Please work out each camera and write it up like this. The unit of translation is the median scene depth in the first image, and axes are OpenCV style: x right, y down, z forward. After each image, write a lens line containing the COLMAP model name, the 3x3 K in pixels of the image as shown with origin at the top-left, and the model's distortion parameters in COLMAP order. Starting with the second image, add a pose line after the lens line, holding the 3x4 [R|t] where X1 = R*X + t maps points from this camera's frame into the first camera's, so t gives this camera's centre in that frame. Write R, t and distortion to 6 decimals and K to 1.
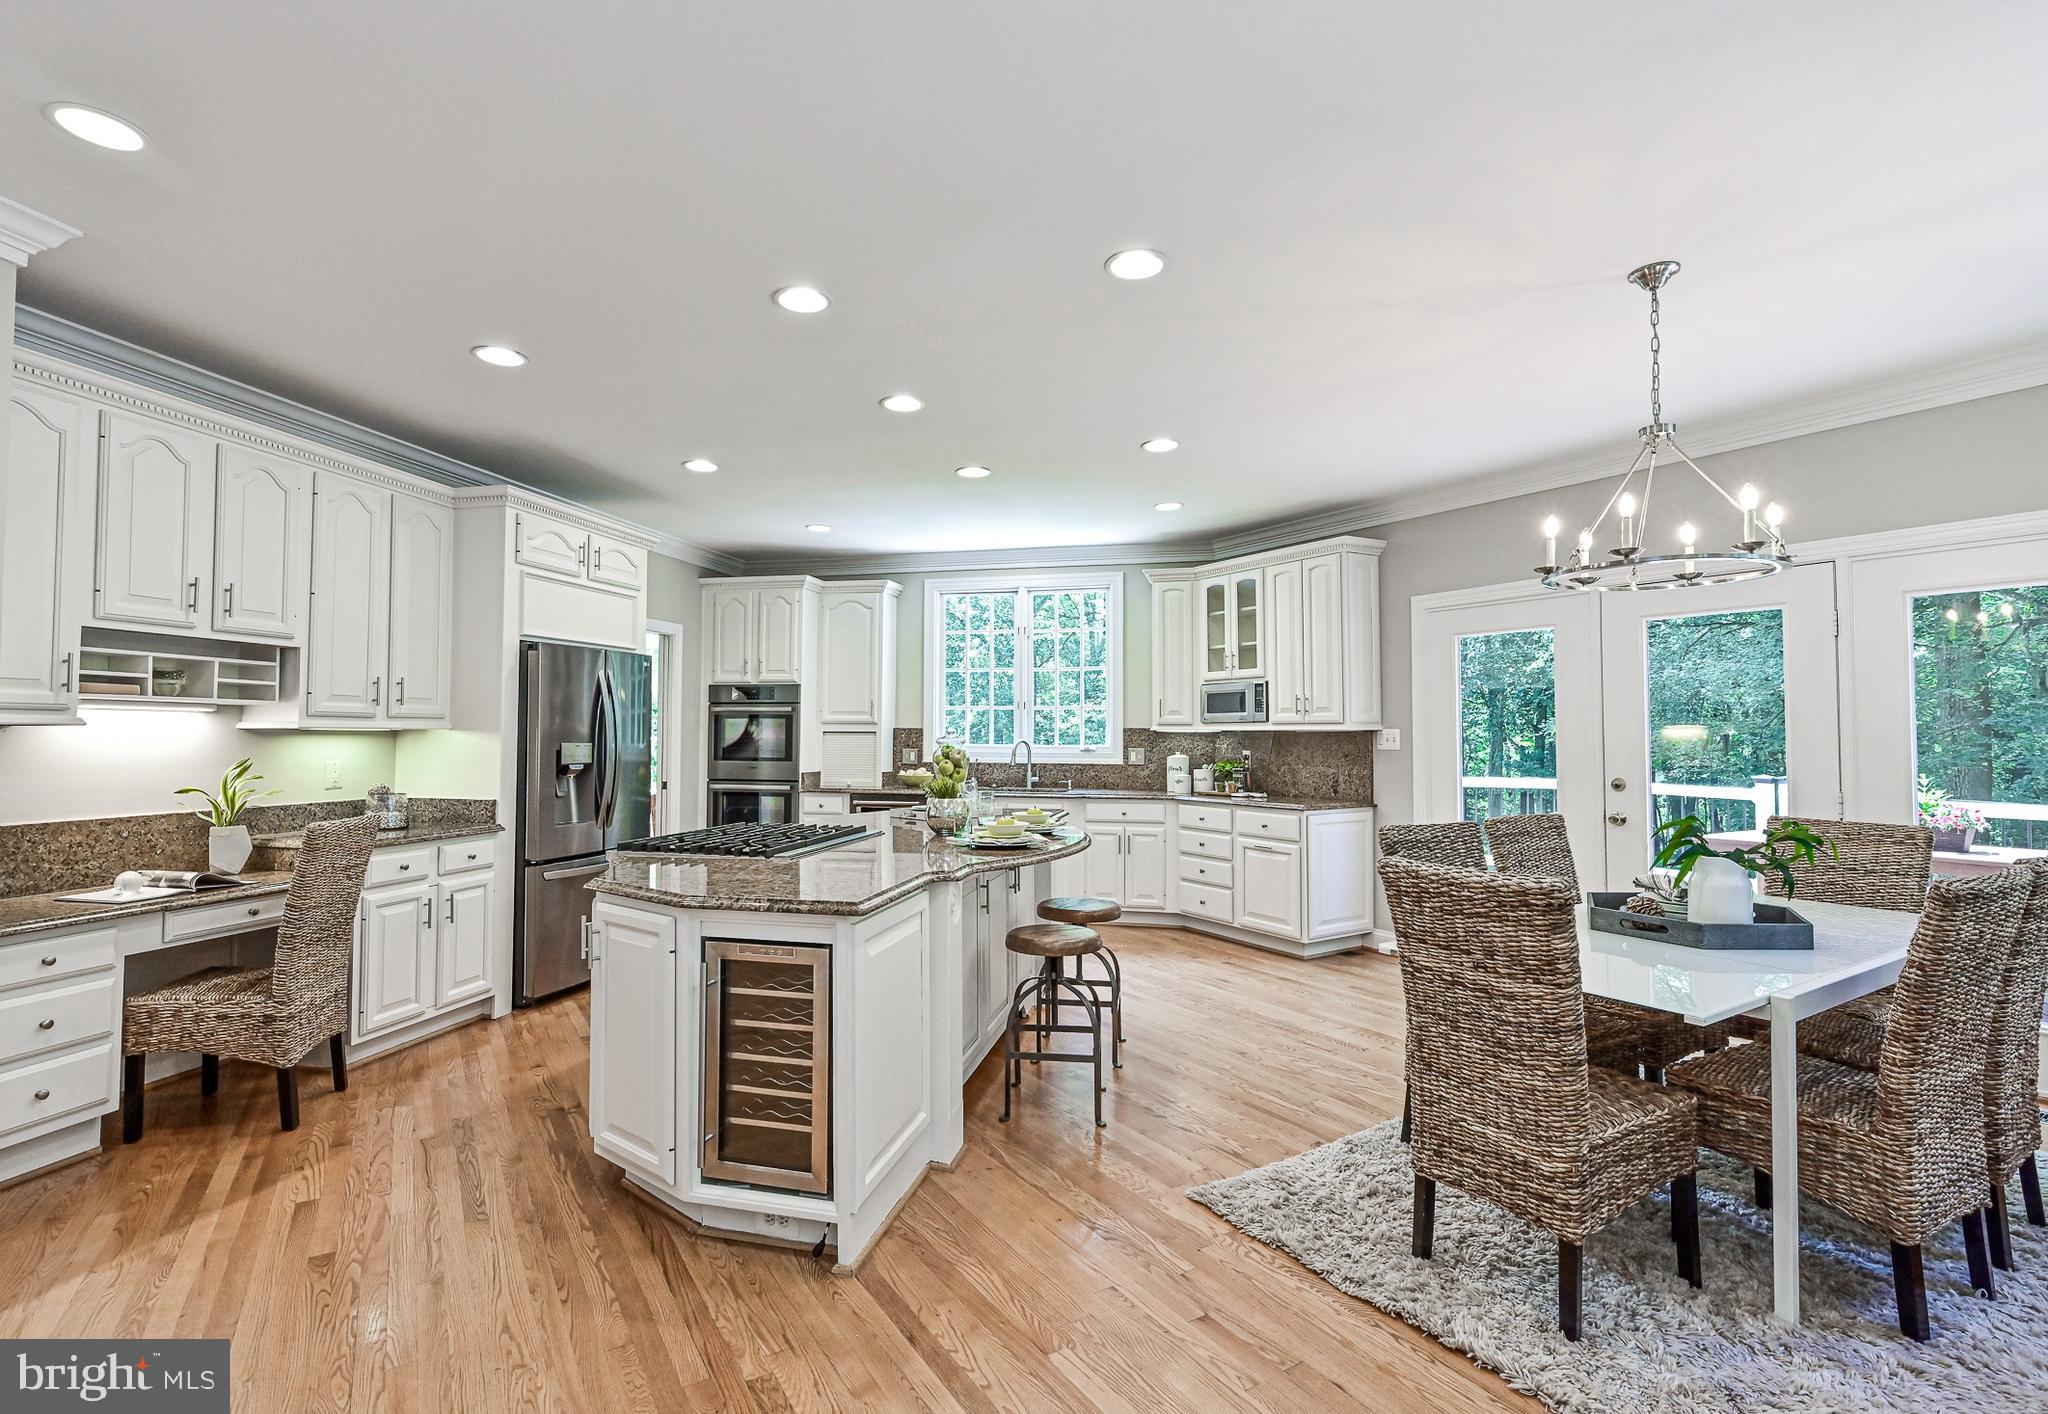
lens RADIAL K [[958.3, 0, 1021.8], [0, 958.3, 702.6], [0, 0, 1]] dist [-0.000483, -0.000027]
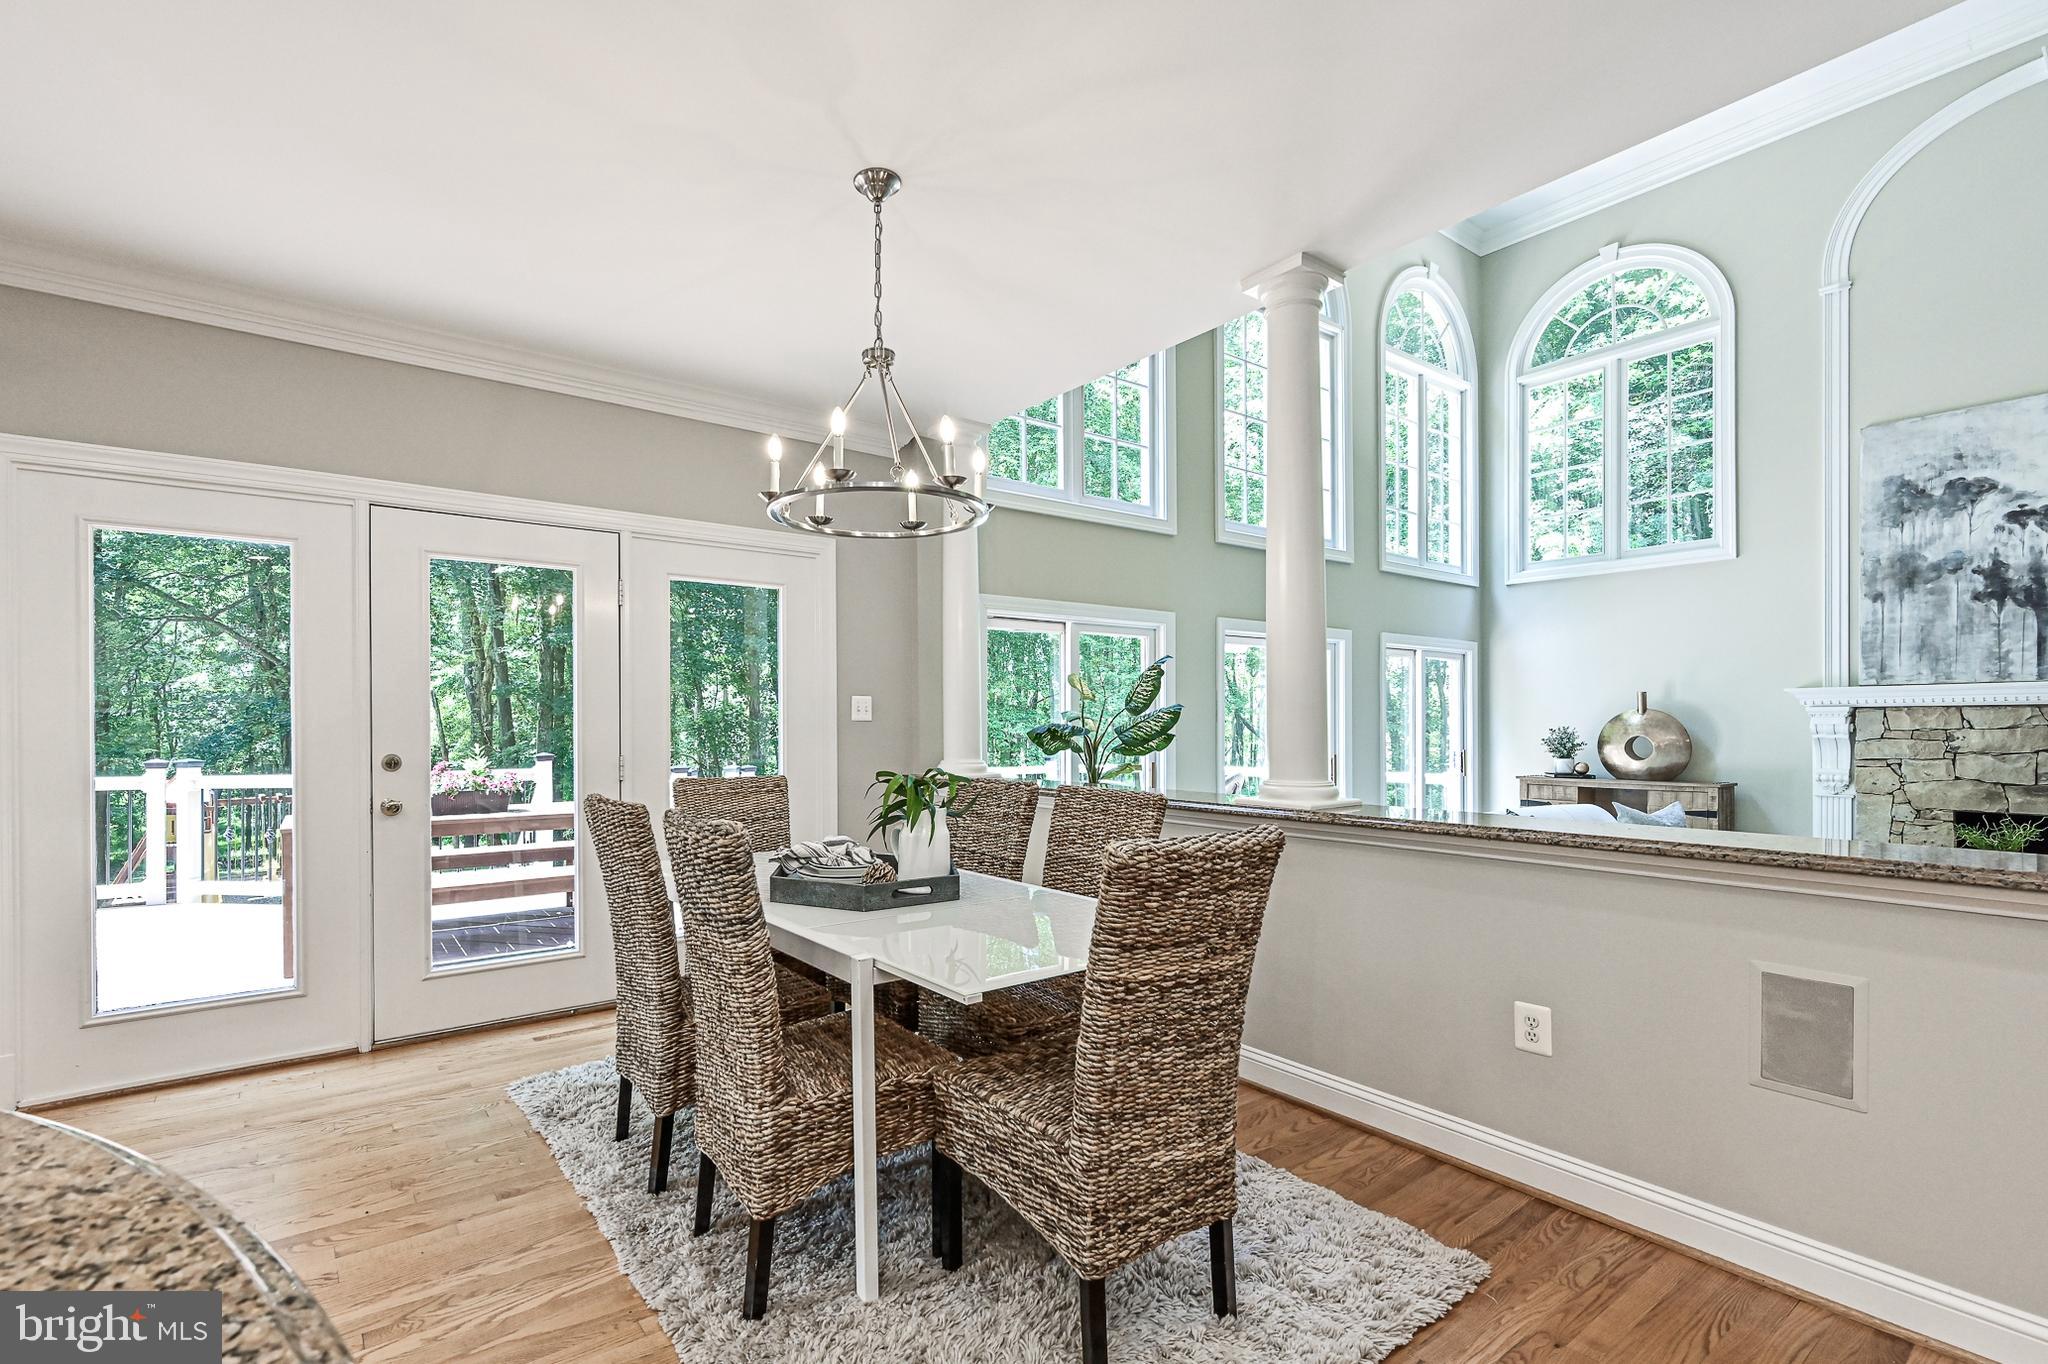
lens RADIAL K [[918.2, 0, 949.2], [0, 918.2, 725.3], [0, 0, 1]] dist [-0.000722, 0.000283]
pose [[-0.040204, -0.004739, 0.999180, -0.100509], [-0.028365, 0.999591, 0.003600, 0.029973], [-0.998789, -0.028197, -0.040322, 0.434619]]
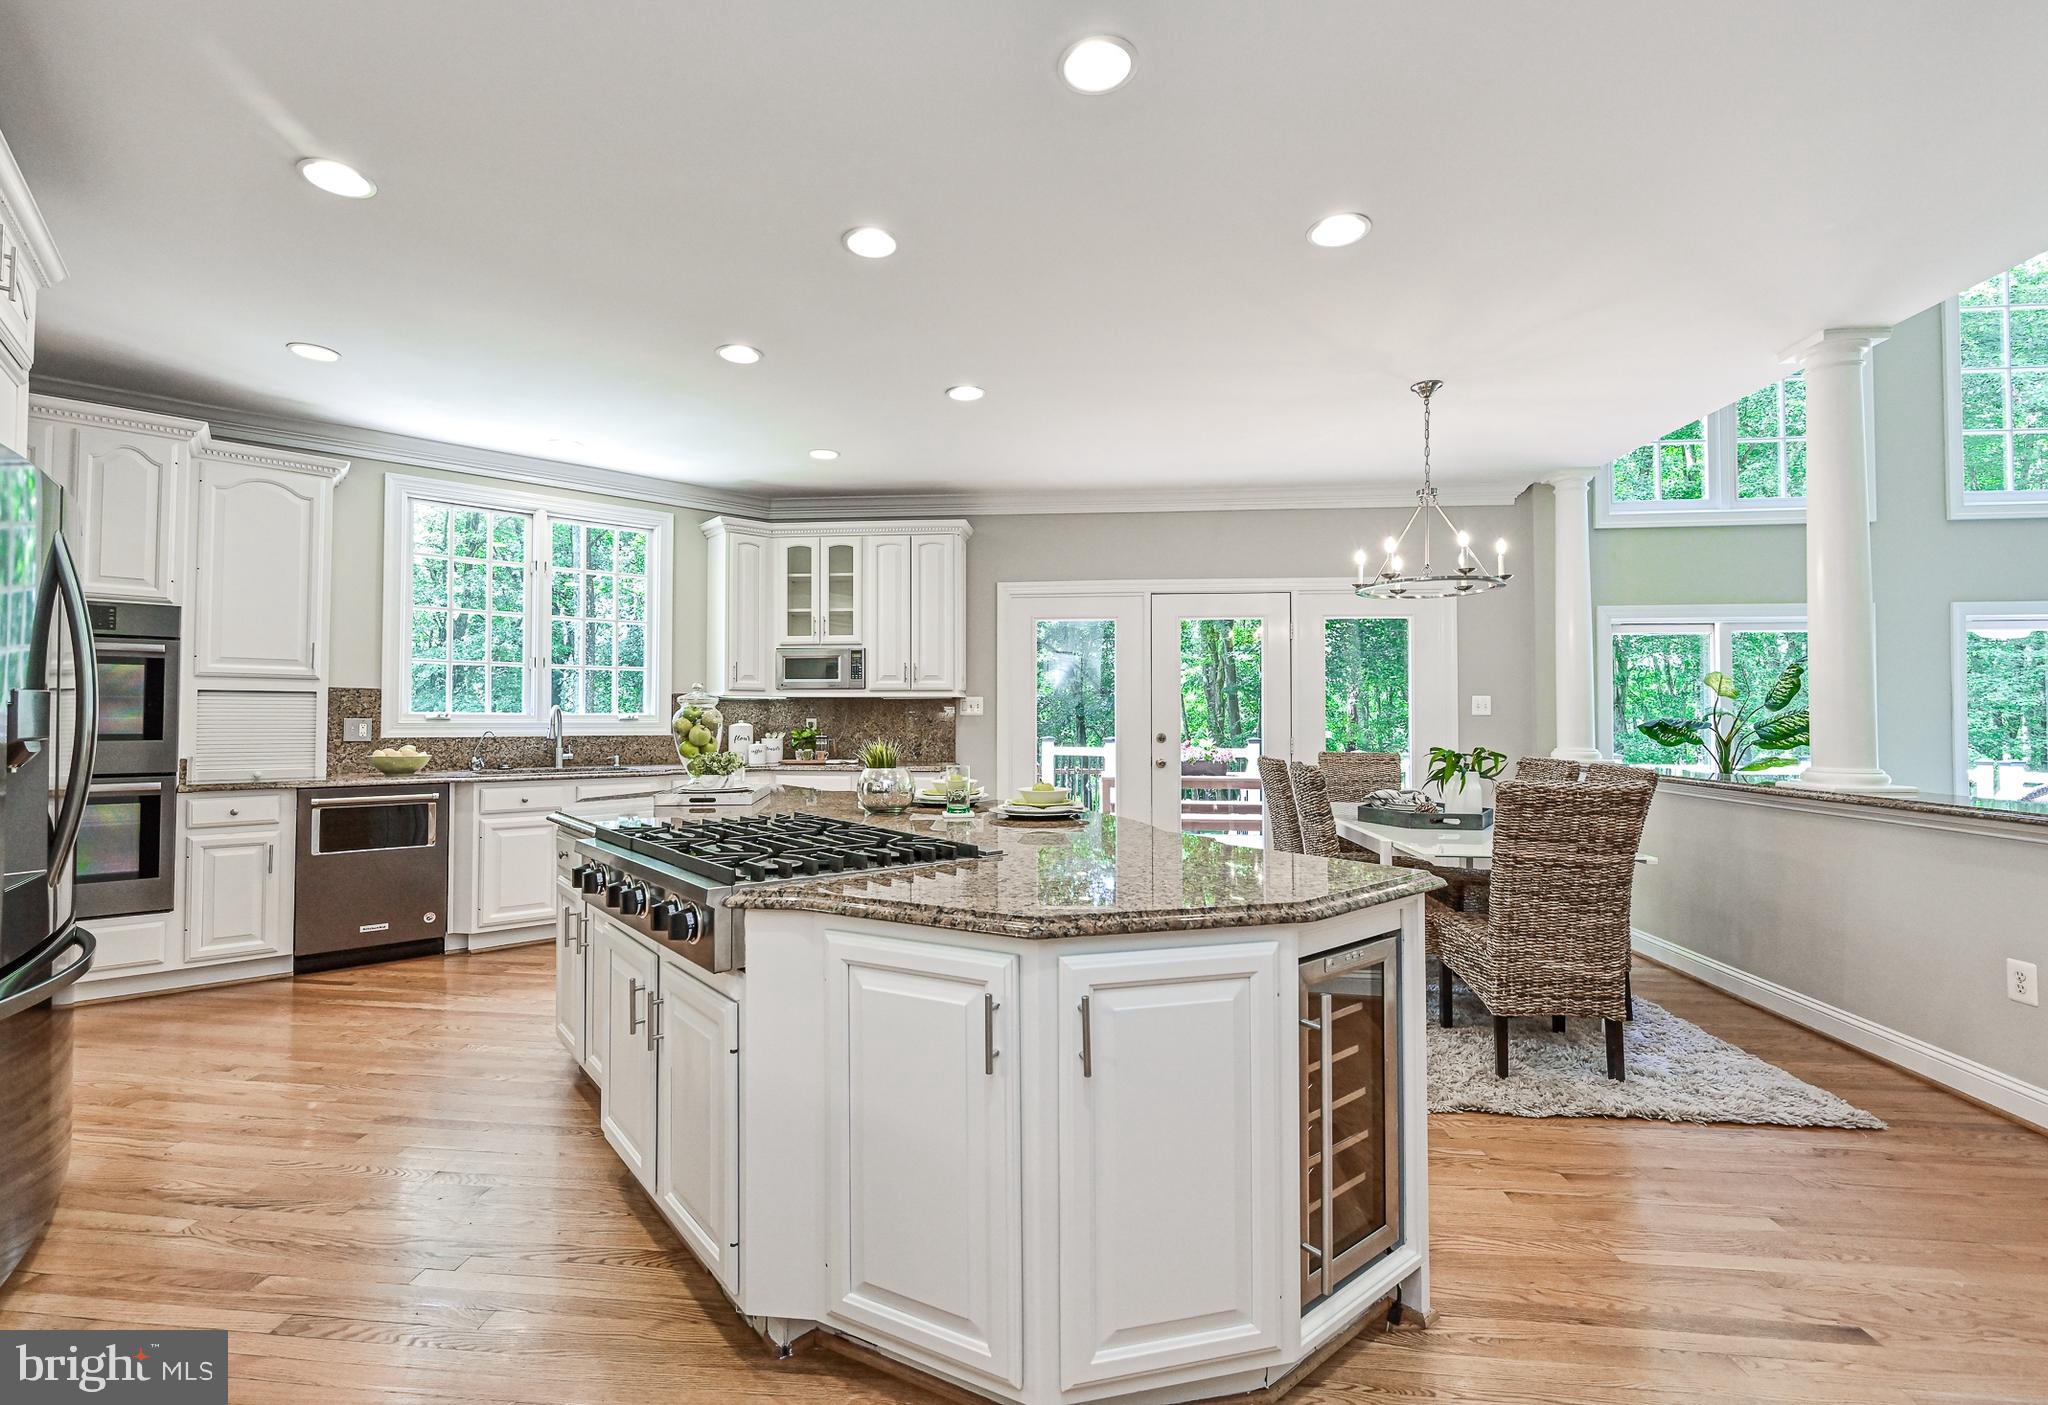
lens RADIAL K [[872.5, 0, 1010.4], [0, 872.5, 699.9], [0, 0, 1]] dist [0.001543, -0.000229]
pose [[0.615442, 0.013252, 0.788071, -0.367212], [-0.025489, 0.999670, 0.003095, 0.024668], [-0.787770, -0.021992, 0.615577, 0.302469]]
